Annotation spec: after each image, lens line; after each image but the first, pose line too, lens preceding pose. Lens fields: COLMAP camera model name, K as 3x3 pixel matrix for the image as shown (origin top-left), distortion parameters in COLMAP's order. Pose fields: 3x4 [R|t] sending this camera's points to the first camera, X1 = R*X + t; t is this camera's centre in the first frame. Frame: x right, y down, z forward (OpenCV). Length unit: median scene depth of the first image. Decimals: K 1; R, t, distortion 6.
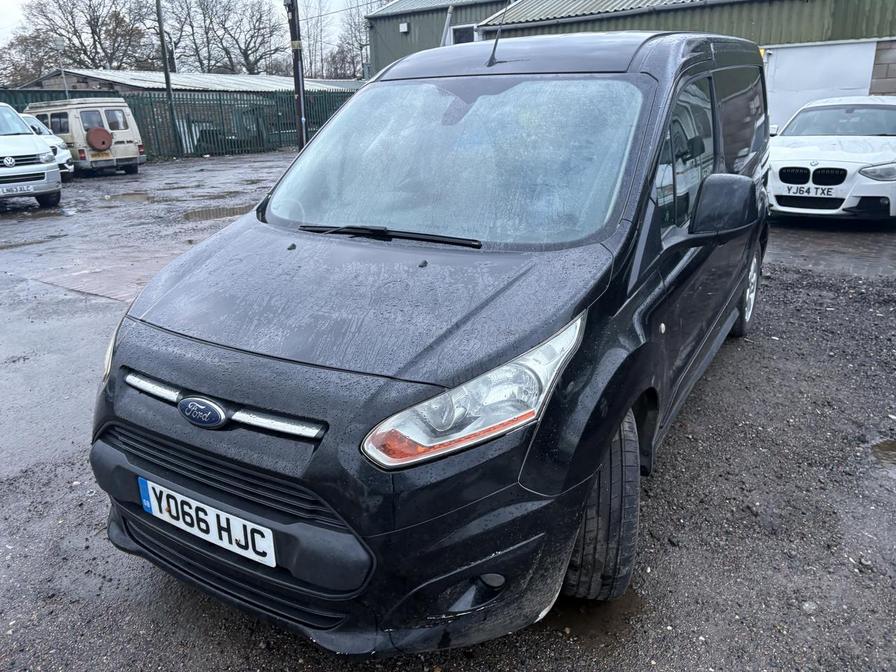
lens RADIAL K [[660.2, 0, 448.0], [0, 660.2, 336.0], [0, 0, 1]] dist [0.002726, -0.004295]
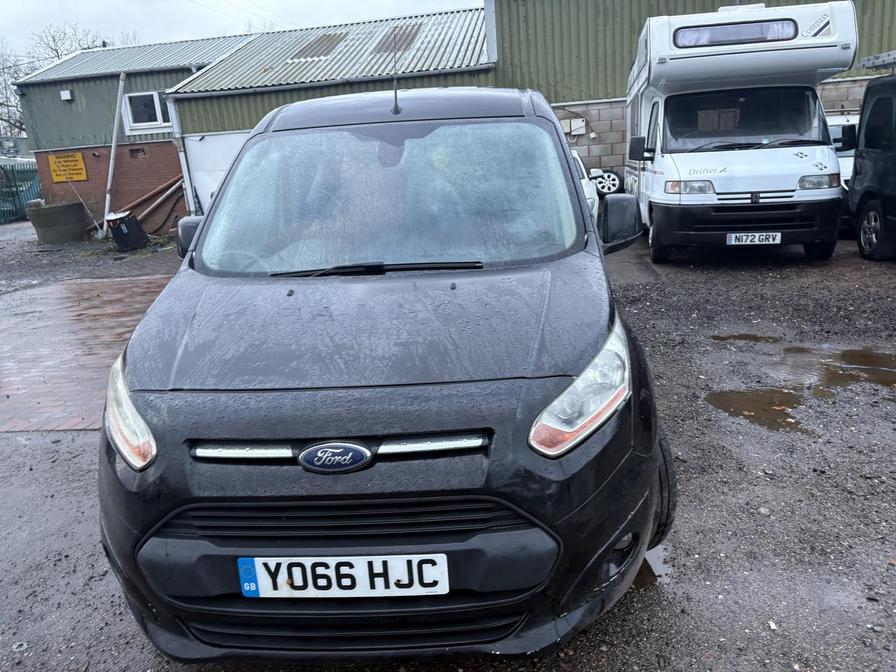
lens RADIAL K [[660.2, 0, 448.0], [0, 660.2, 336.0], [0, 0, 1]] dist [0.002726, -0.004295]
pose [[0.885696, -0.151319, 0.438913, -0.605090], [0.191401, 0.980325, -0.048259, 0.021969], [-0.422975, 0.126751, 0.897232, 0.067622]]
